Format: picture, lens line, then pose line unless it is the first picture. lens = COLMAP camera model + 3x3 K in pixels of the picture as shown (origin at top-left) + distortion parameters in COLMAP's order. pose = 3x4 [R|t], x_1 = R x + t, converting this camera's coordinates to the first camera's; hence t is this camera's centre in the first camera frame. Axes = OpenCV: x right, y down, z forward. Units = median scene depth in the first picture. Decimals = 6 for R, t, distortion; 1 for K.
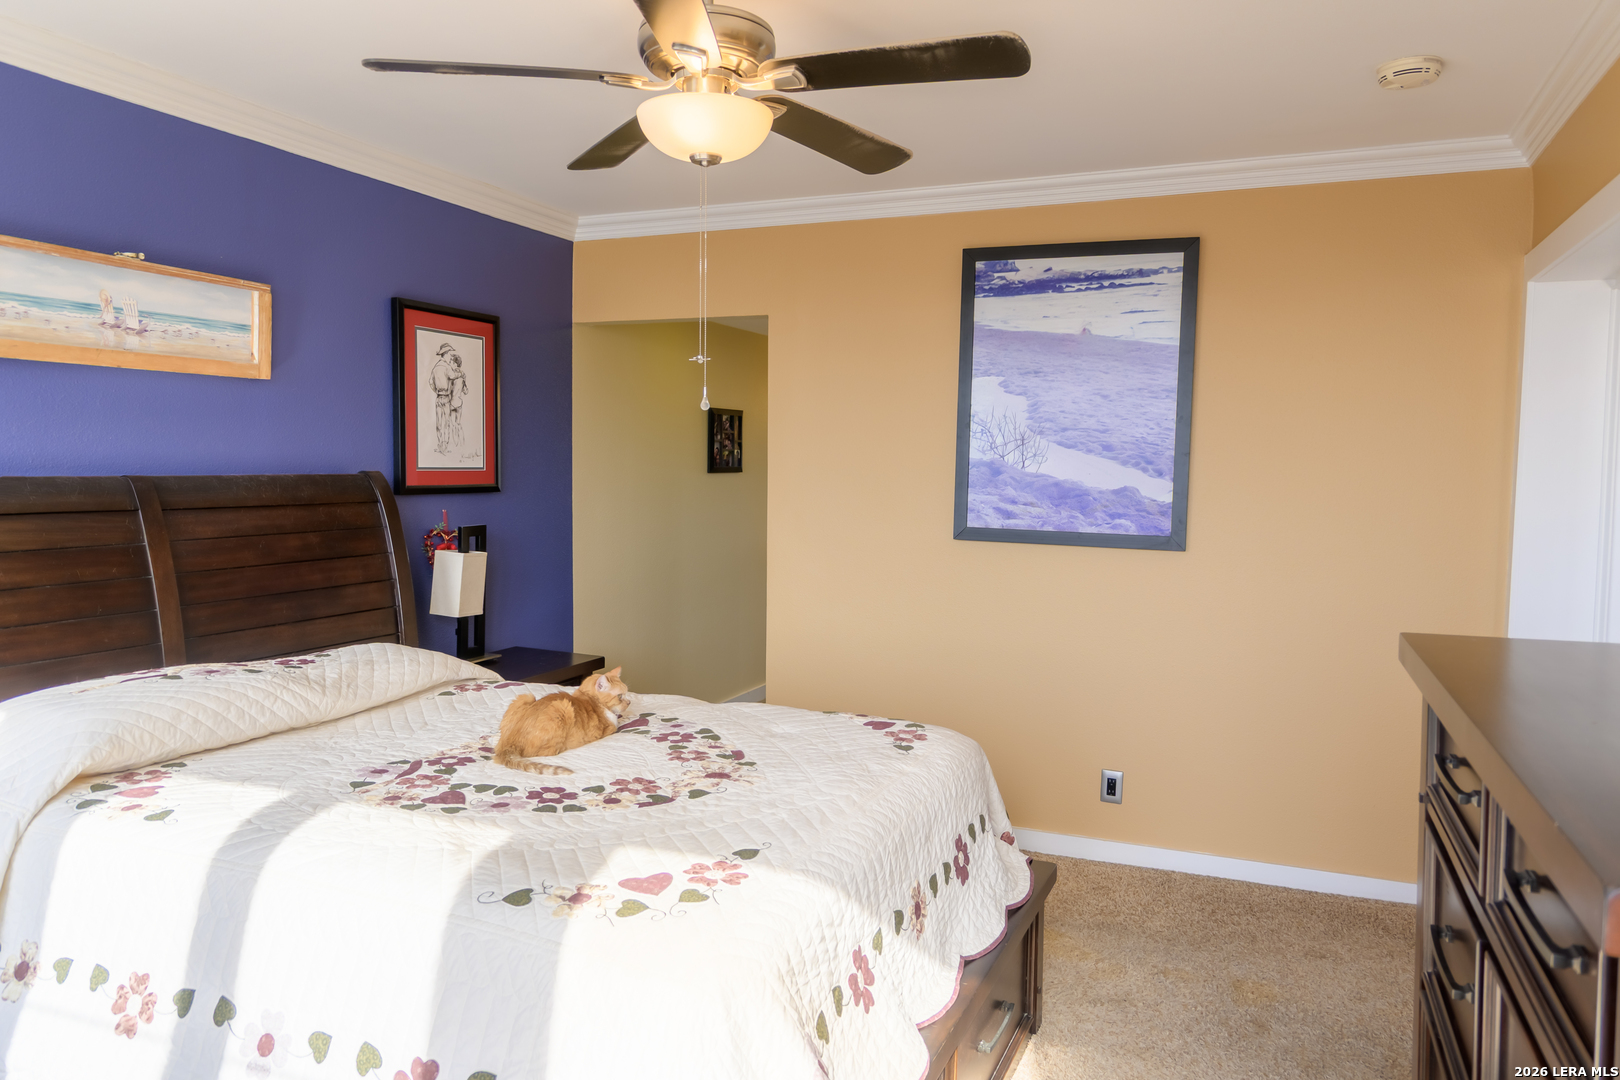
lens RADIAL K [[1173.8, 0, 810.0], [0, 1173.8, 540.0], [0, 0, 1]] dist [0.005378, 0.006598]
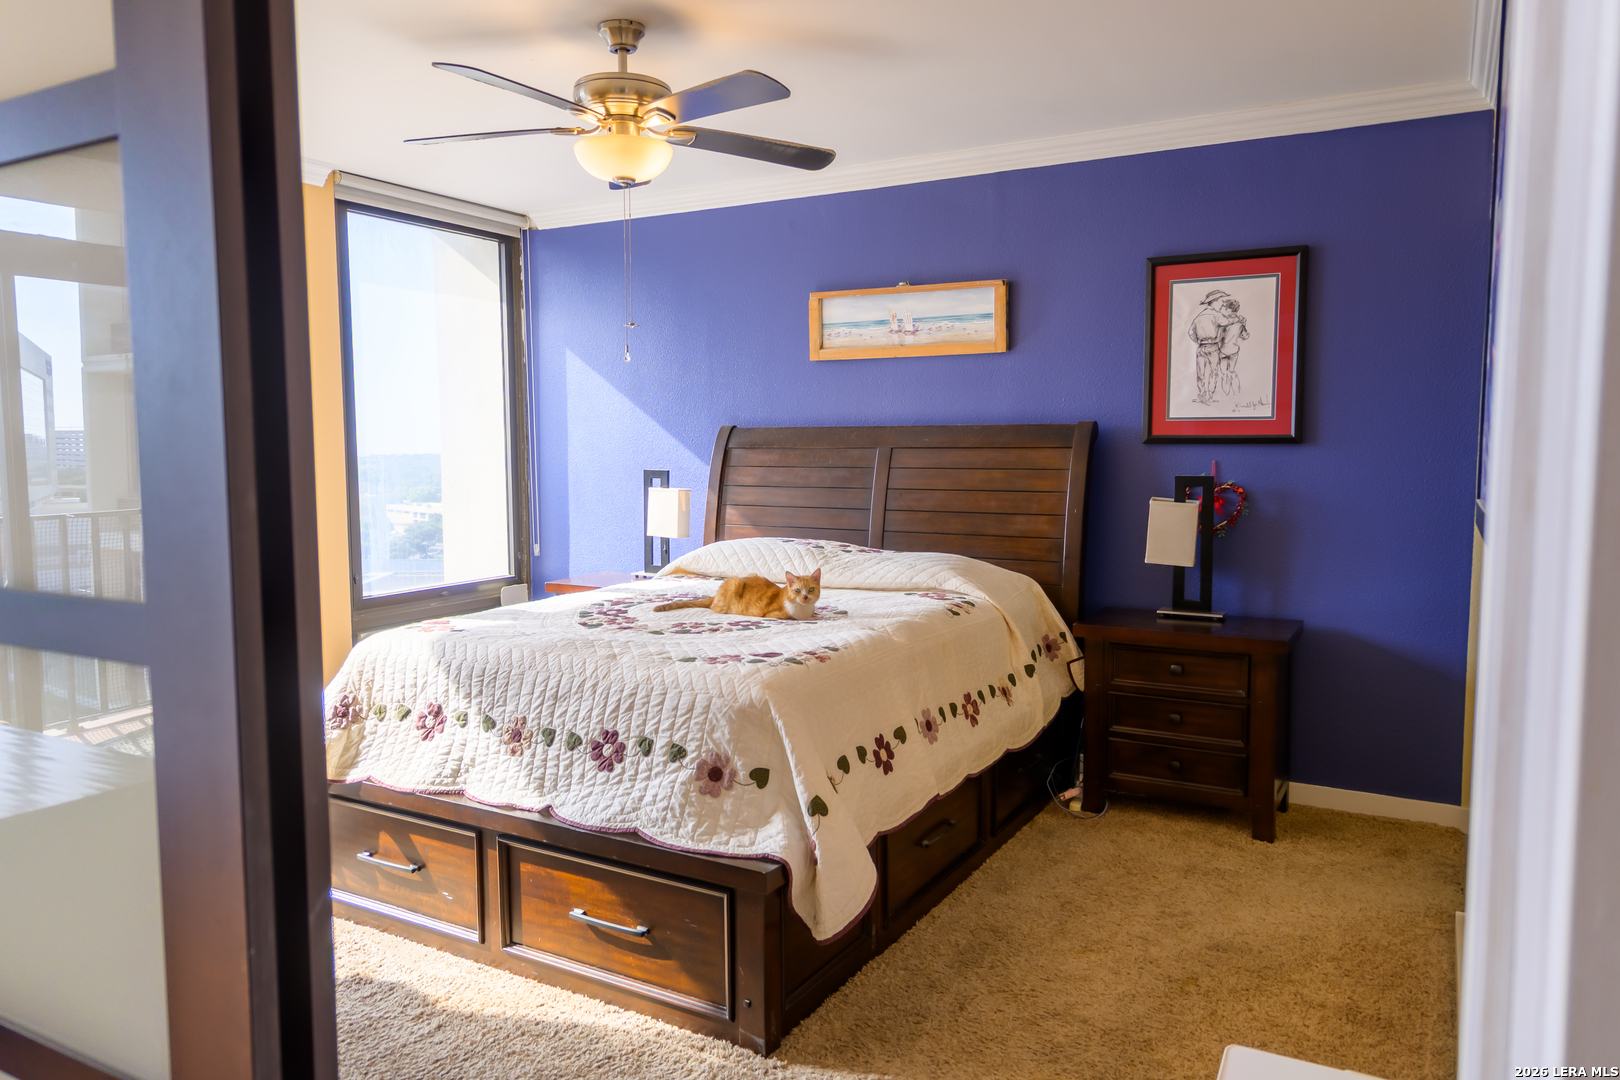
lens RADIAL K [[1108.0, 0, 810.0], [0, 1108.0, 540.0], [0, 0, 1]] dist [0.001543, 0.000406]
pose [[-0.138407, 0.083356, -0.986861, 0.694779], [-0.063214, 0.993676, 0.092798, -0.025187], [0.988356, 0.075227, -0.132263, 0.830718]]
